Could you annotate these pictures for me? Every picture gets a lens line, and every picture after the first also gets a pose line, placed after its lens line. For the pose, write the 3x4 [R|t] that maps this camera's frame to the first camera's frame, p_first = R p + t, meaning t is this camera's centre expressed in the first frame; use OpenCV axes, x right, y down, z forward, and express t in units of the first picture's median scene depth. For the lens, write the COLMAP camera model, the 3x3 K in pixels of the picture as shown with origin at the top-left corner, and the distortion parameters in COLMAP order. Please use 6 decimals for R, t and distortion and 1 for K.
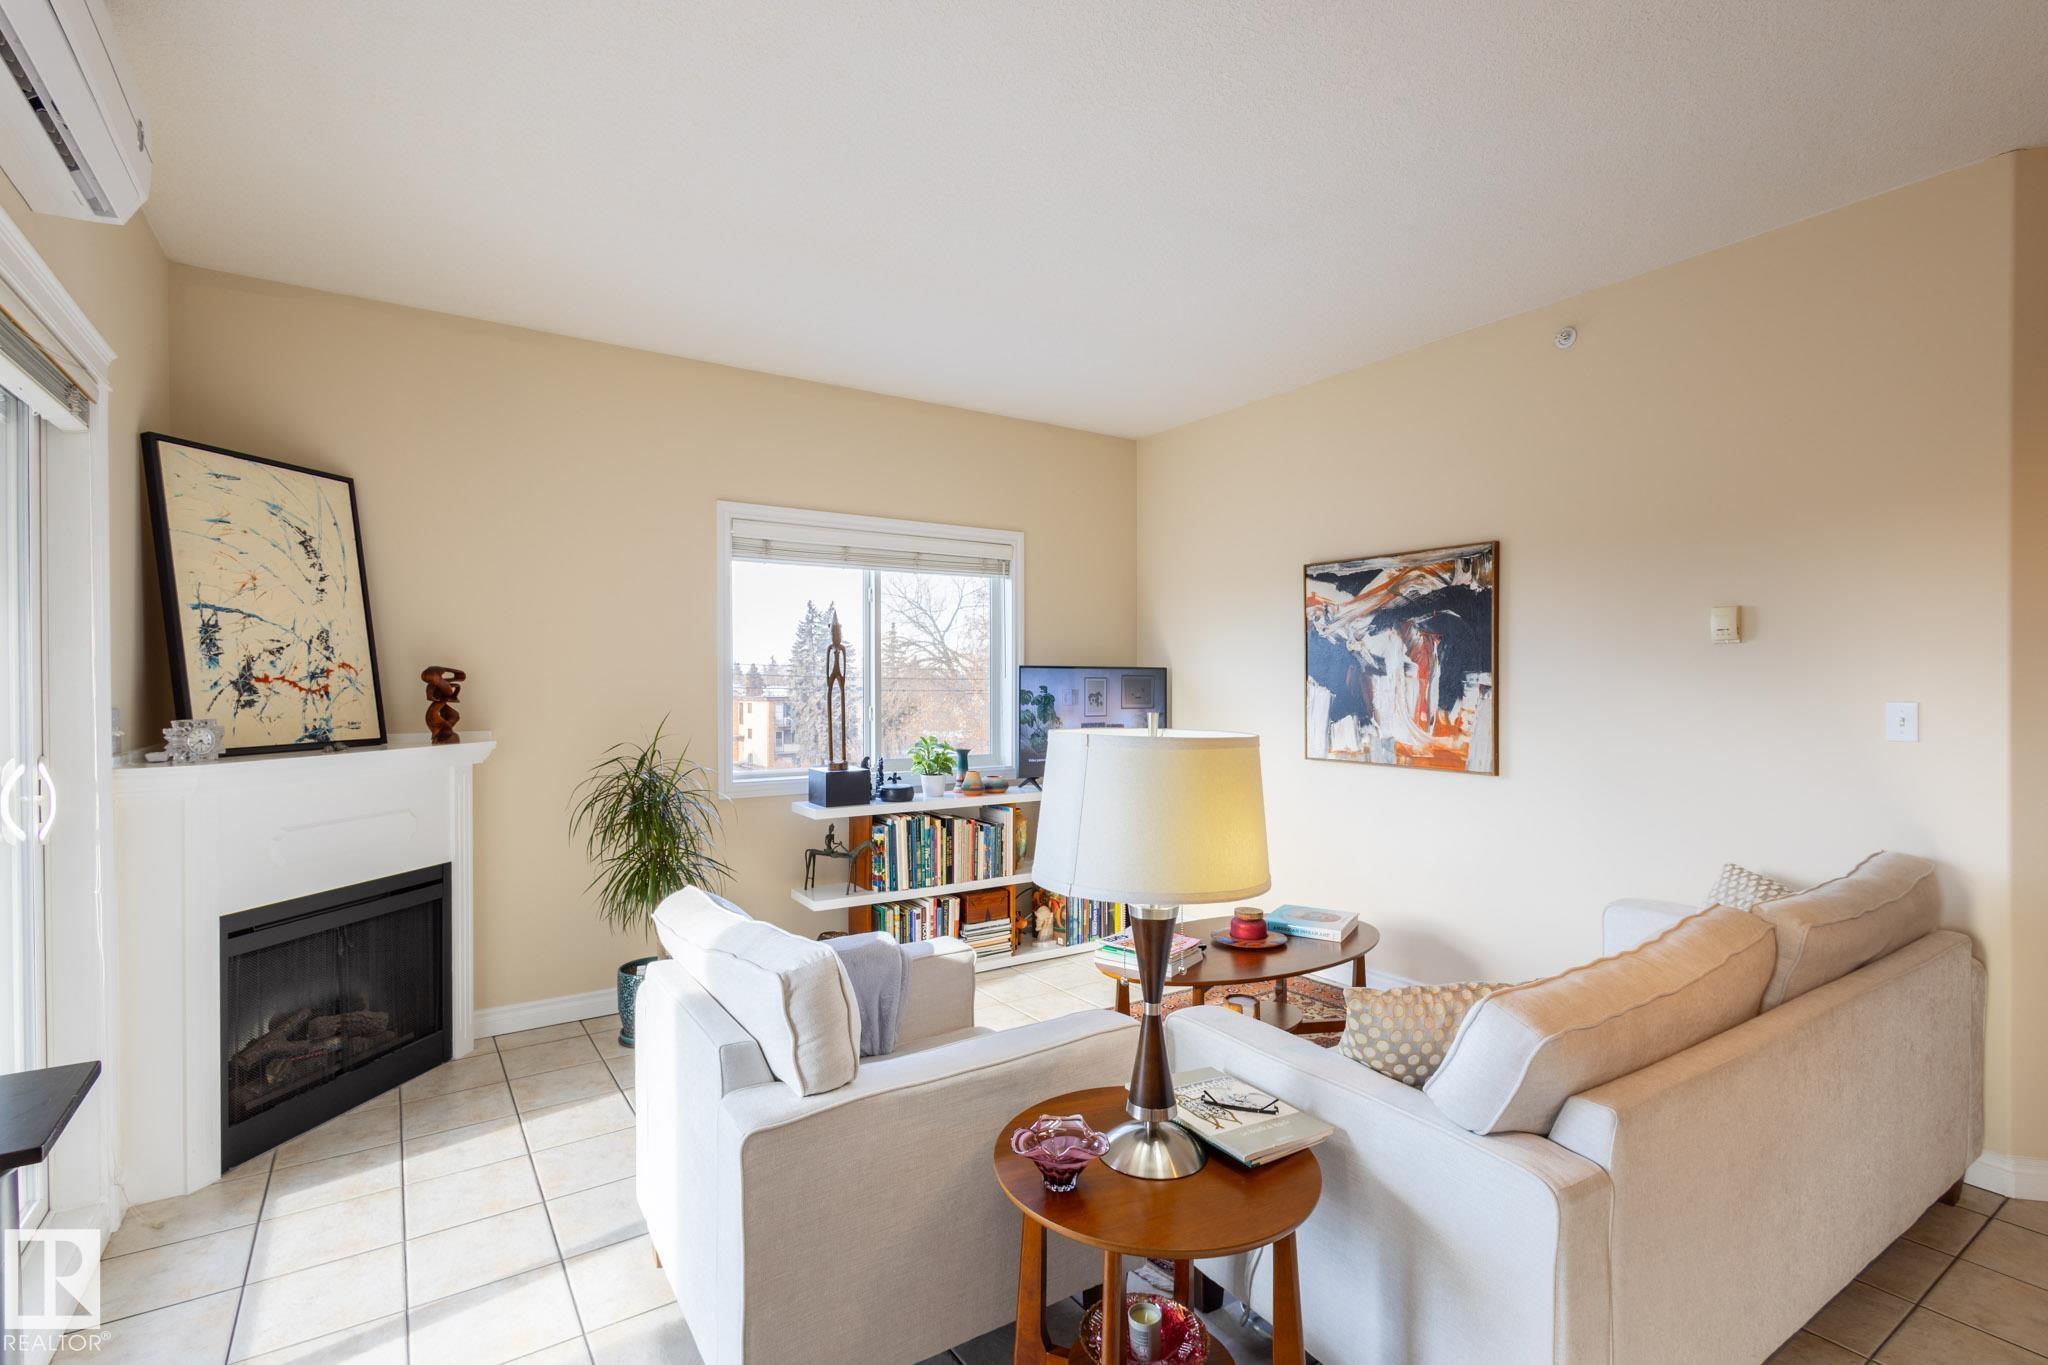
lens RADIAL K [[953.2, 0, 1024.0], [0, 953.2, 682.5], [0, 0, 1]] dist [0.015266, -0.001083]
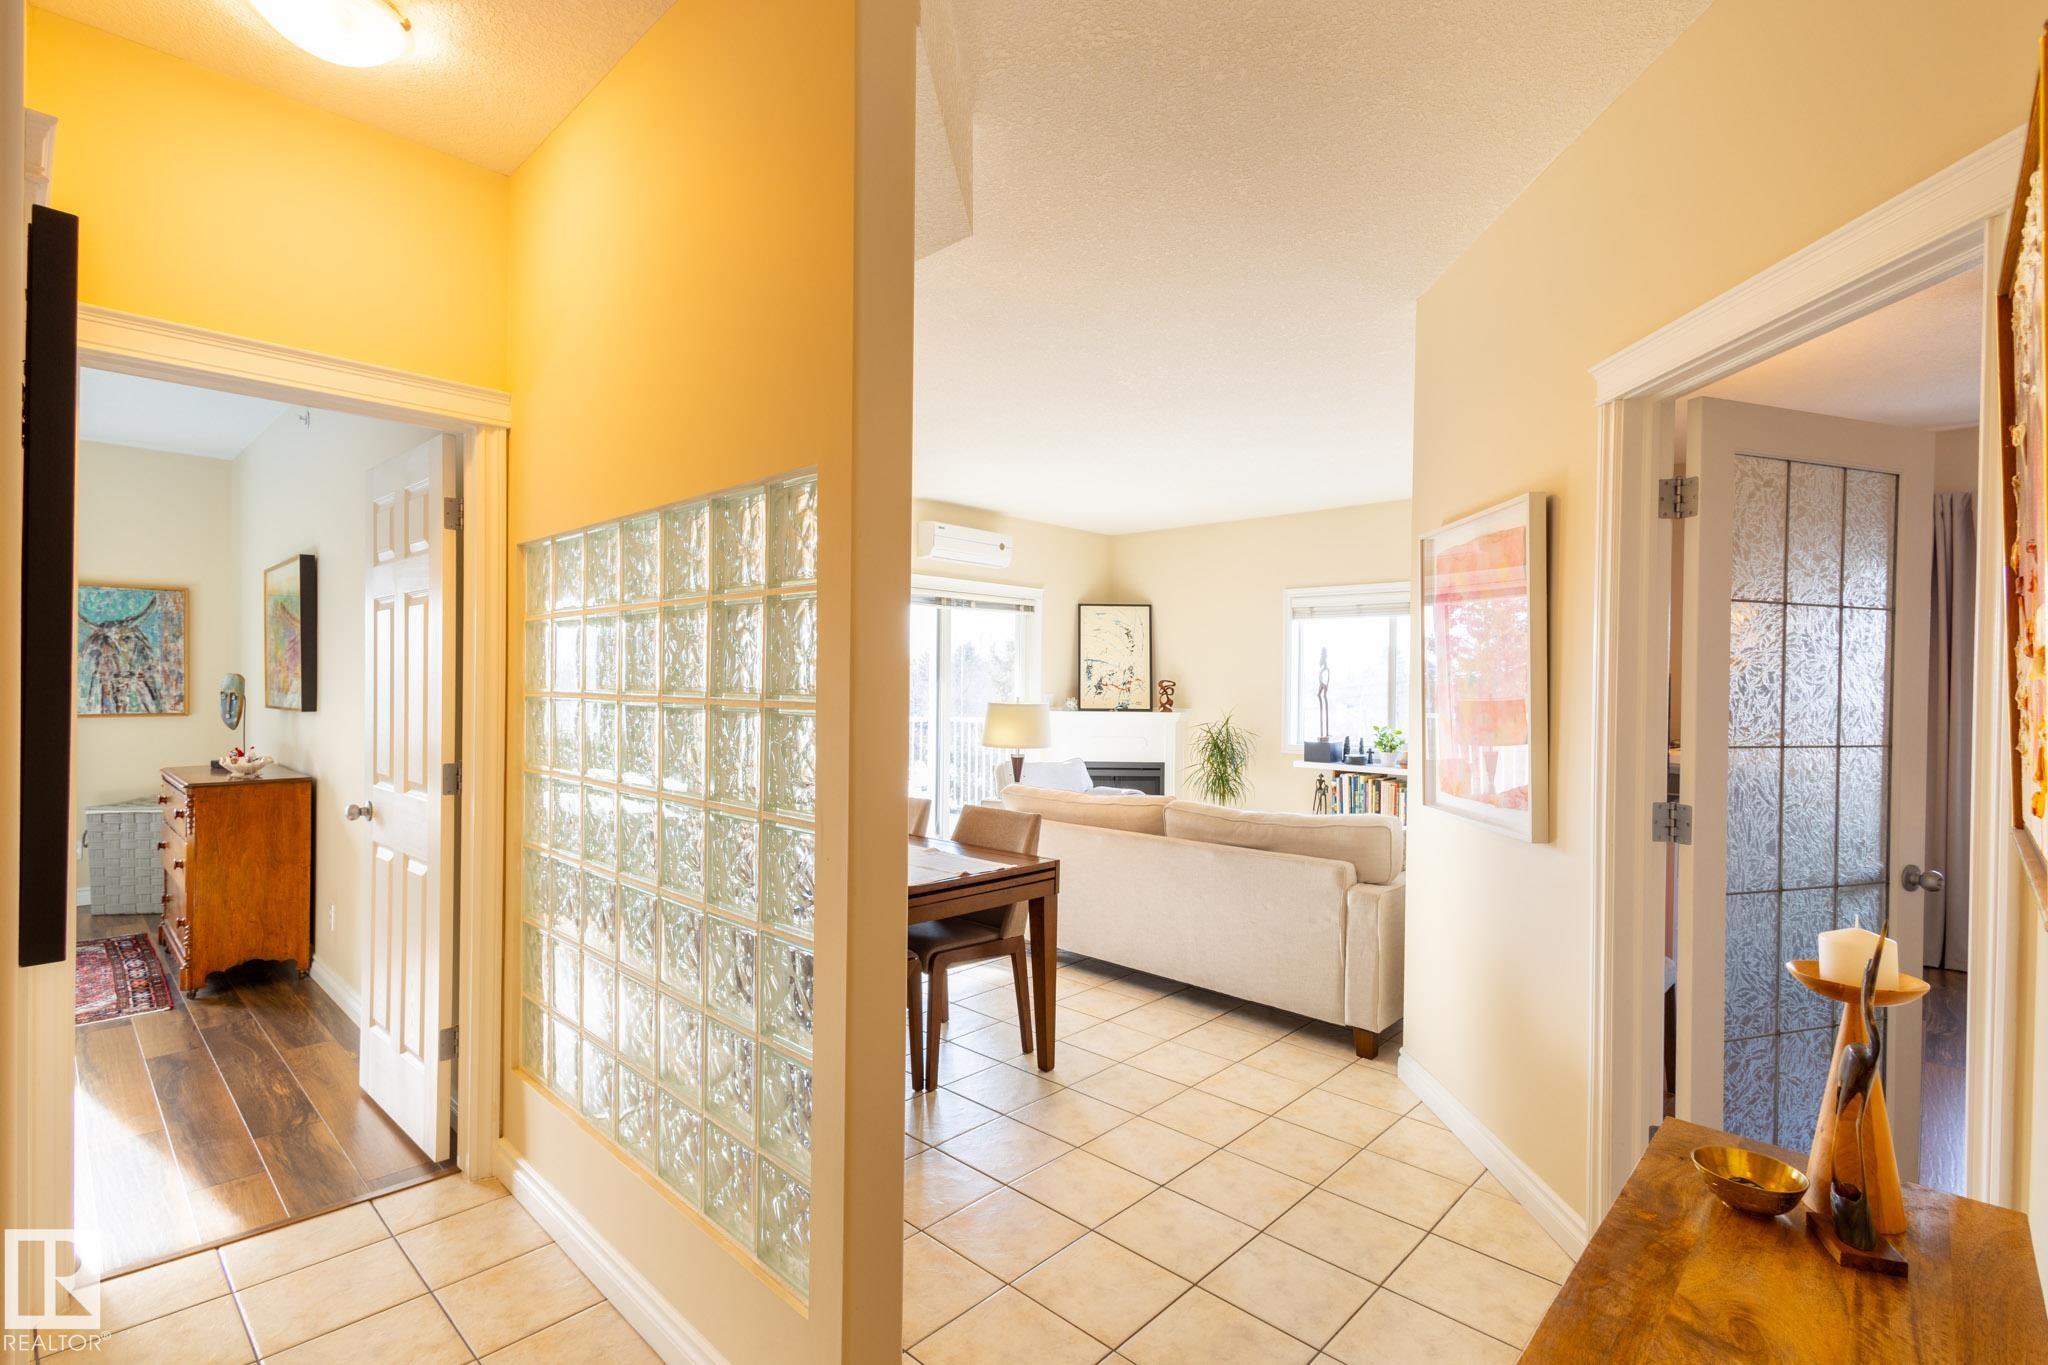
lens RADIAL K [[953.2, 0, 1024.0], [0, 953.2, 682.5], [0, 0, 1]] dist [0.015266, -0.001083]
pose [[0.213862, 0.004372, -0.976854, 1.753532], [-0.013699, 0.999905, 0.001476, -0.010158], [0.976768, 0.013067, 0.213901, 0.160851]]
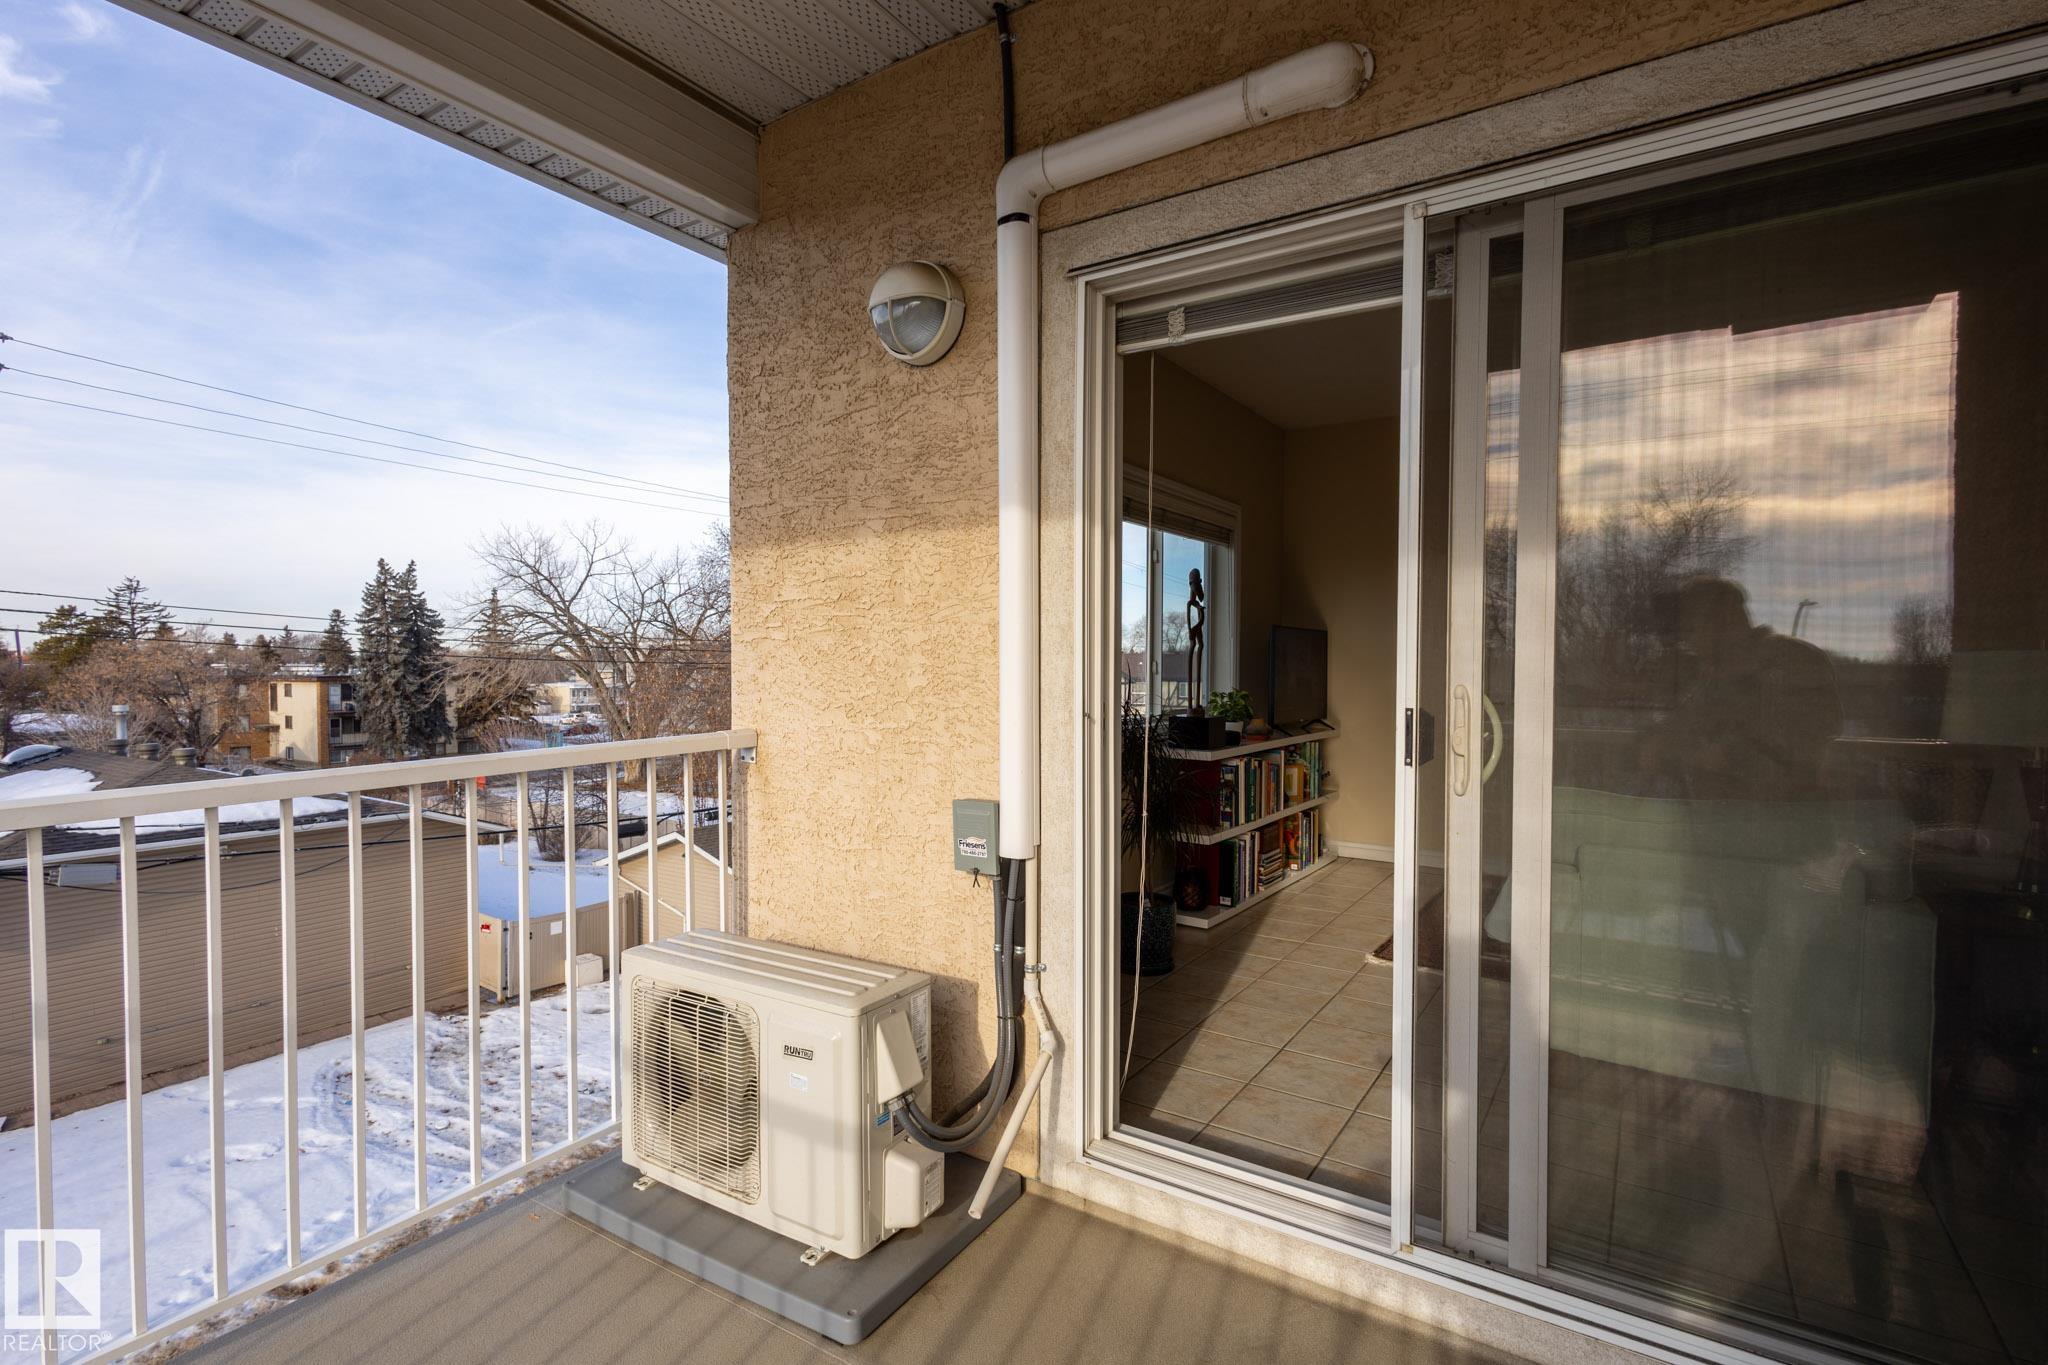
lens RADIAL K [[976.8, 0, 1024.0], [0, 976.8, 682.5], [0, 0, 1]] dist [0.015238, -0.000230]
pose [[0.923228, -0.005124, 0.384219, -1.053001], [-0.003038, 0.999783, 0.020632, 0.039613], [-0.384242, -0.020216, 0.923011, 0.068858]]
